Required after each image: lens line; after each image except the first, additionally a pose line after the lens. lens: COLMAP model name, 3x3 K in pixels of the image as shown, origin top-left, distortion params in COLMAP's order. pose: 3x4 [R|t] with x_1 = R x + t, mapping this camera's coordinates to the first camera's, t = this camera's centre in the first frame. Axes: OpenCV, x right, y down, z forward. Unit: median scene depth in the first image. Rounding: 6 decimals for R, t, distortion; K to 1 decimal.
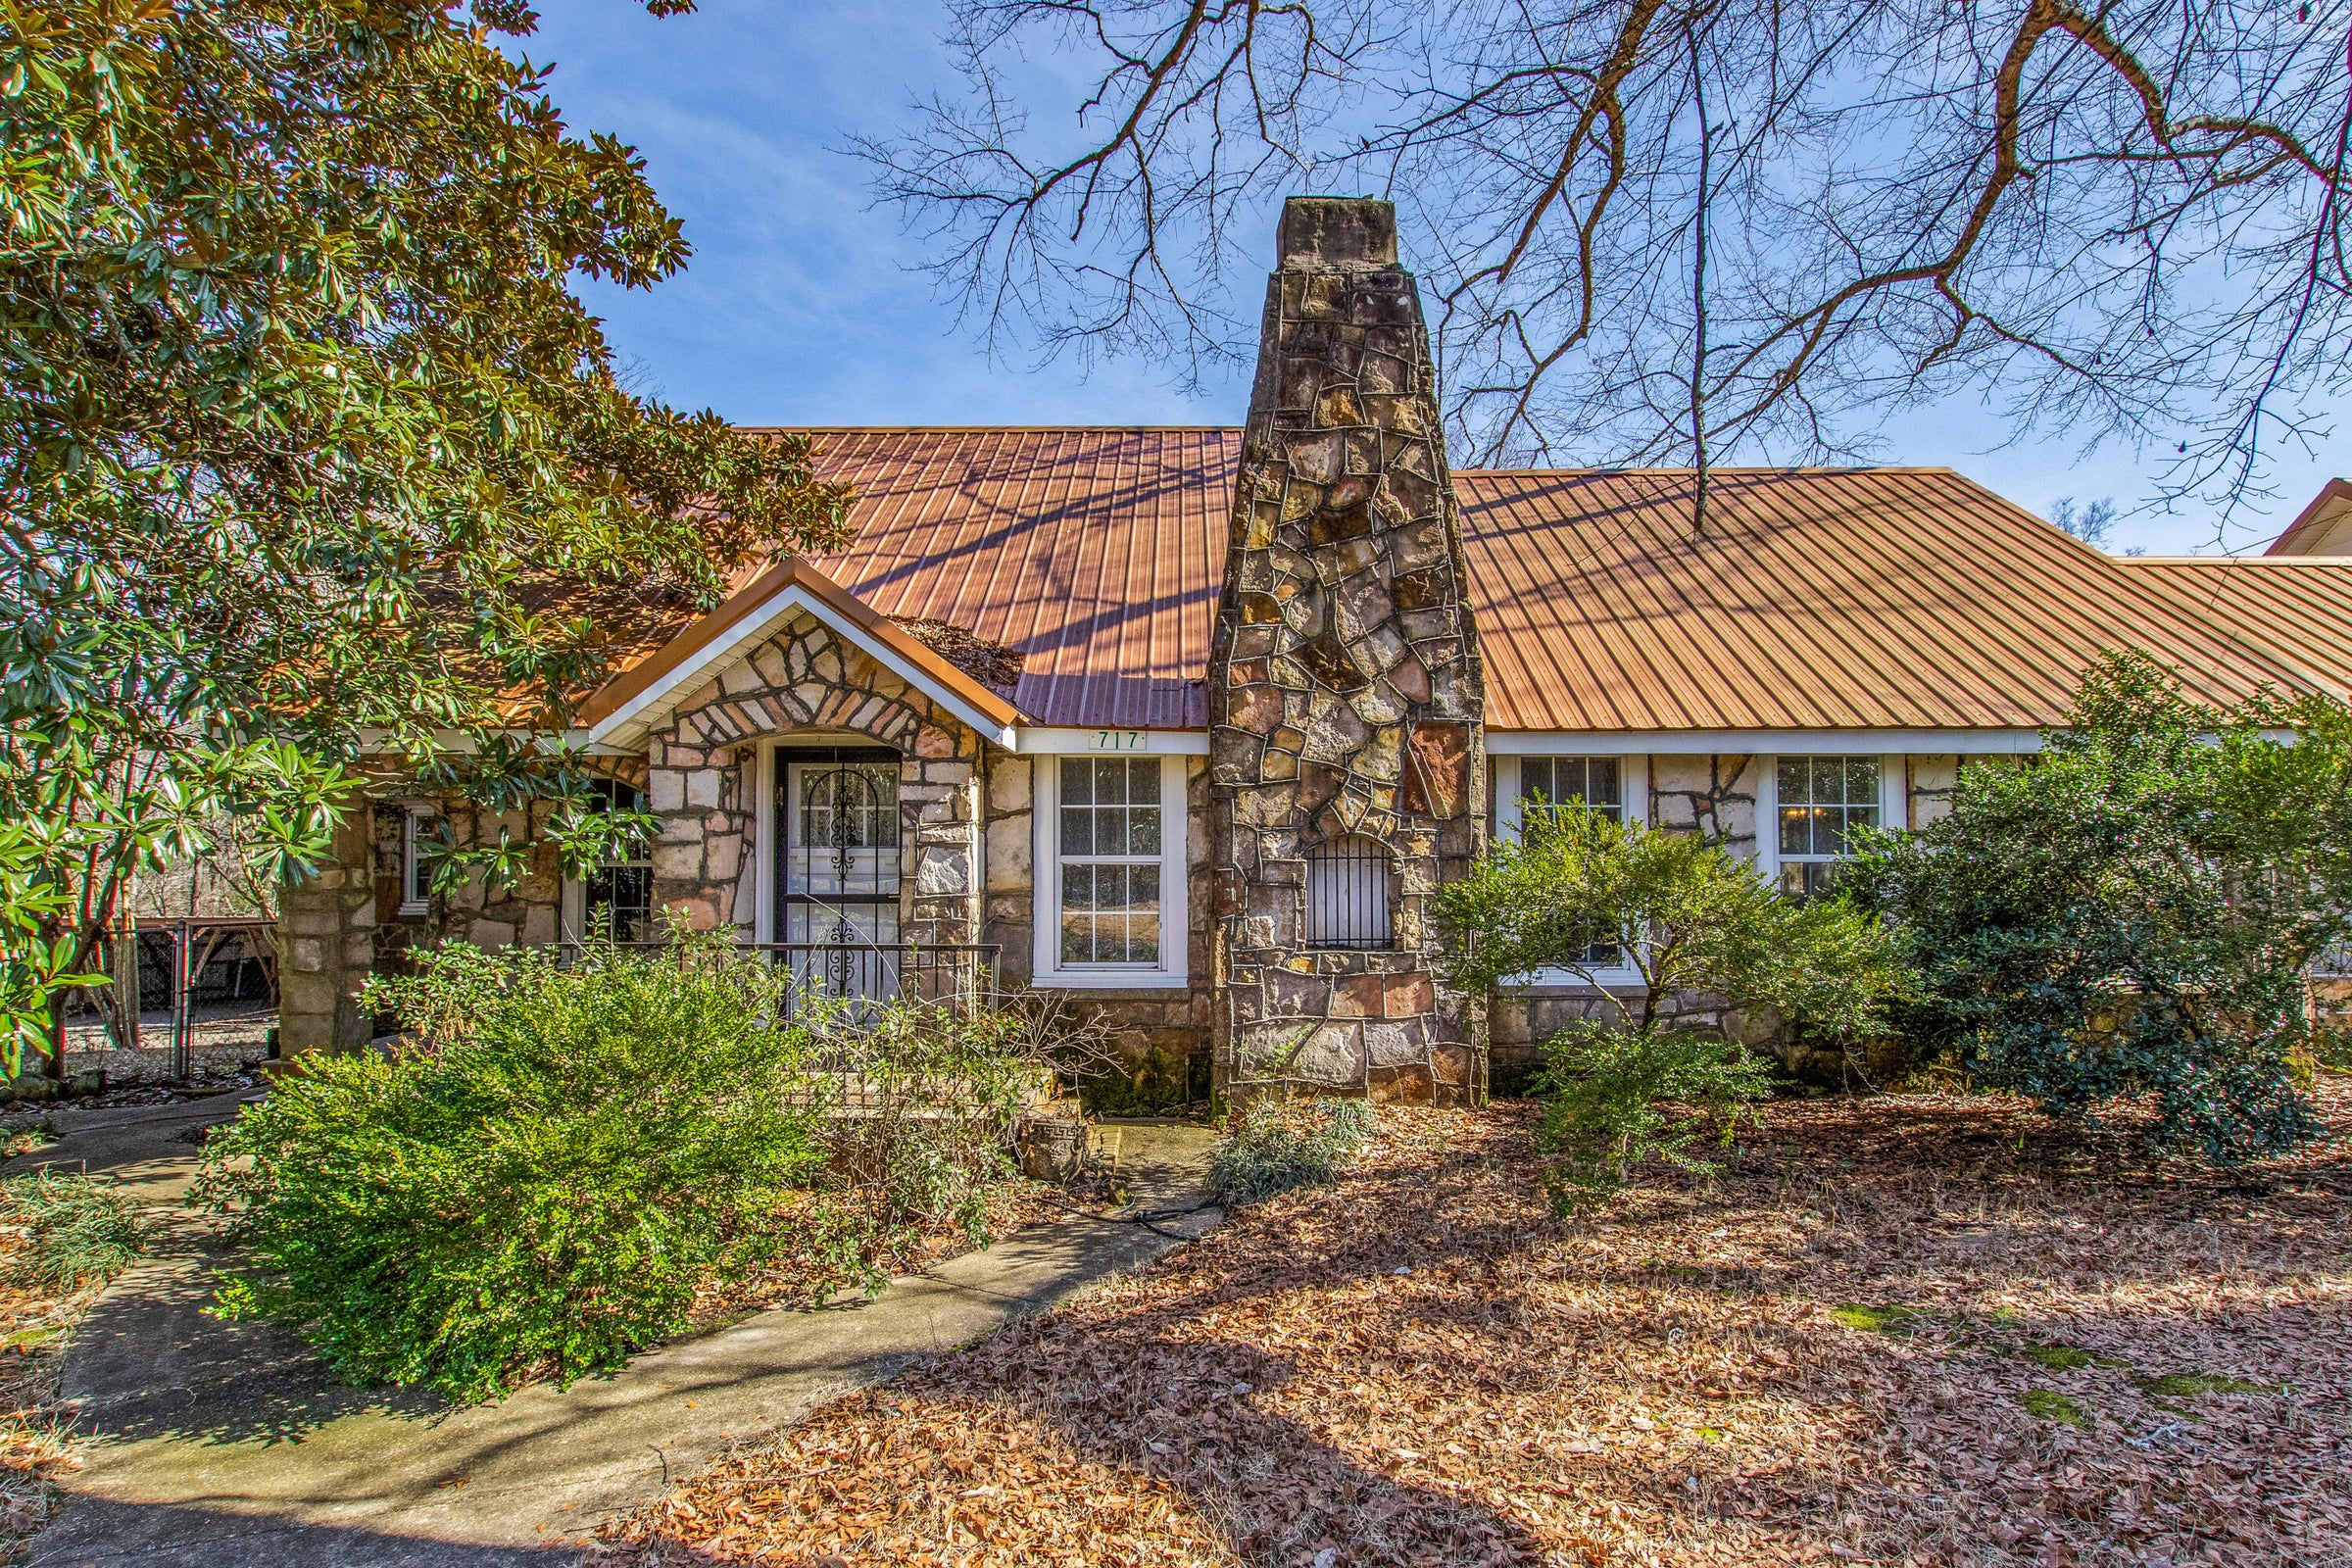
lens RADIAL K [[1745.1, 0, 1176.0], [0, 1745.1, 784.0], [0, 0, 1]] dist [0.010902, 0.004198]
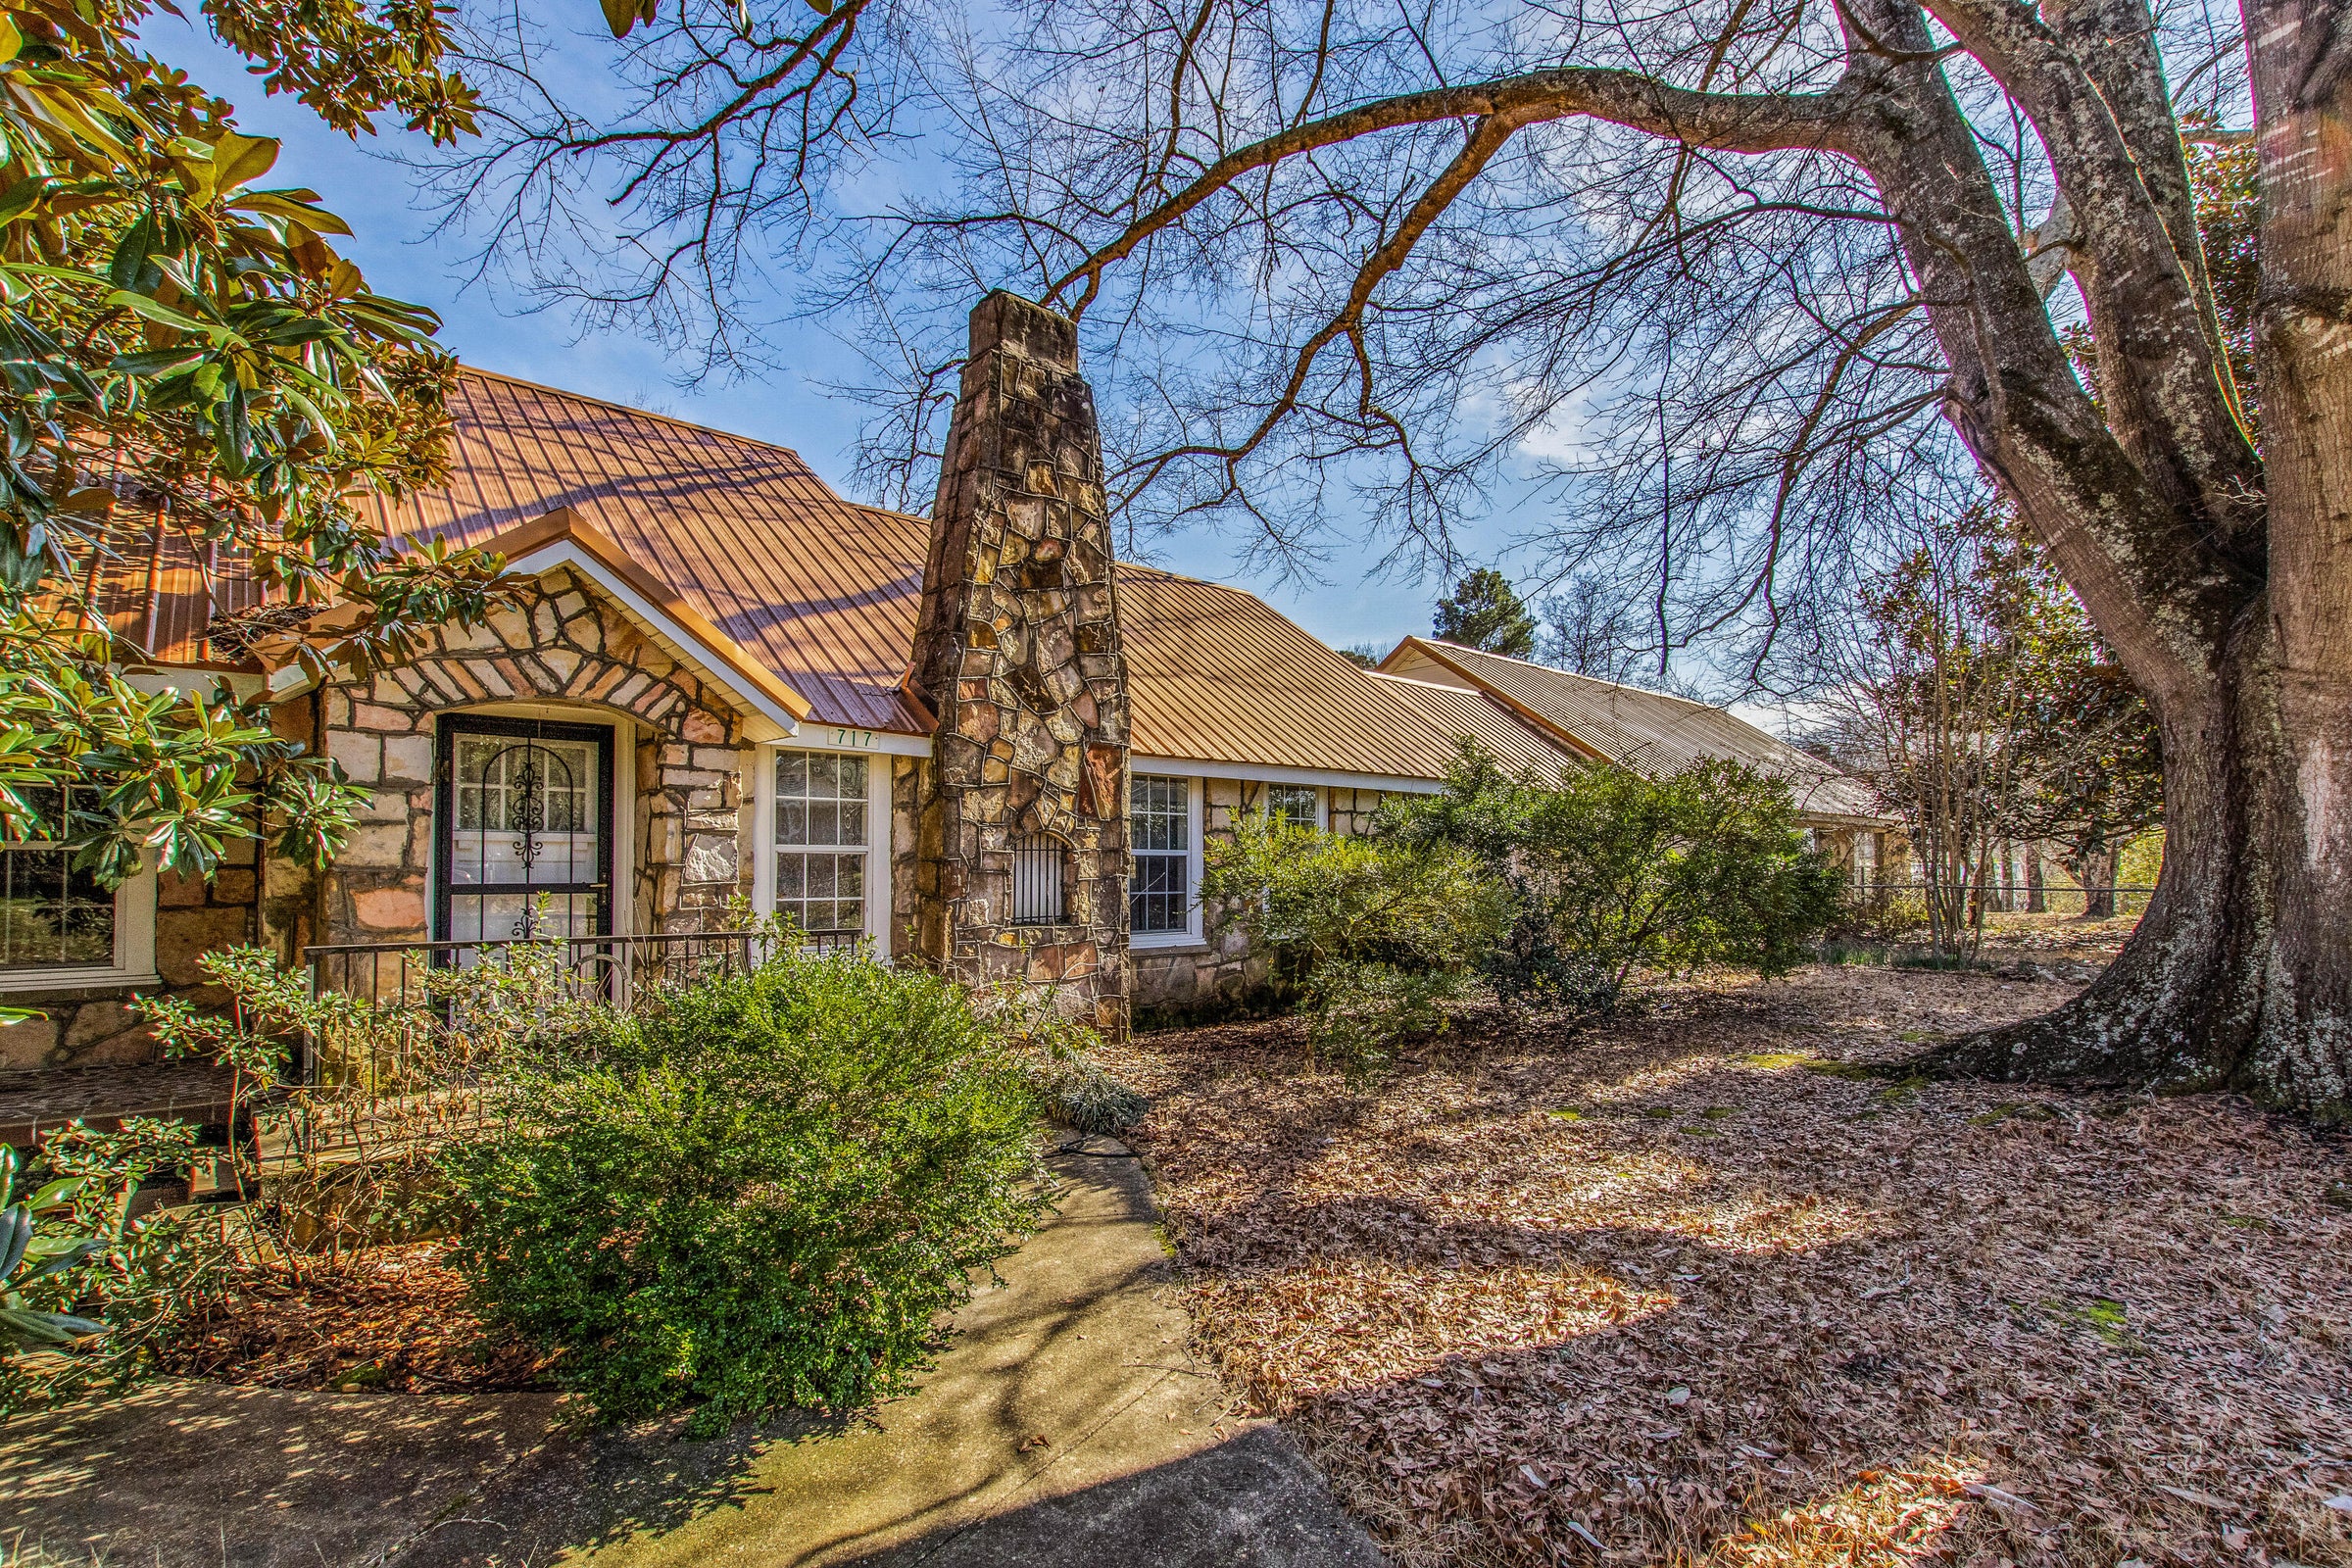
lens RADIAL K [[1745.1, 0, 1176.0], [0, 1745.1, 784.0], [0, 0, 1]] dist [0.010902, 0.004198]
pose [[0.528246, 0.042454, 0.848029, -0.872393], [-0.046331, 0.998702, -0.021138, 0.017376], [-0.847826, -0.028124, 0.529528, 0.270689]]
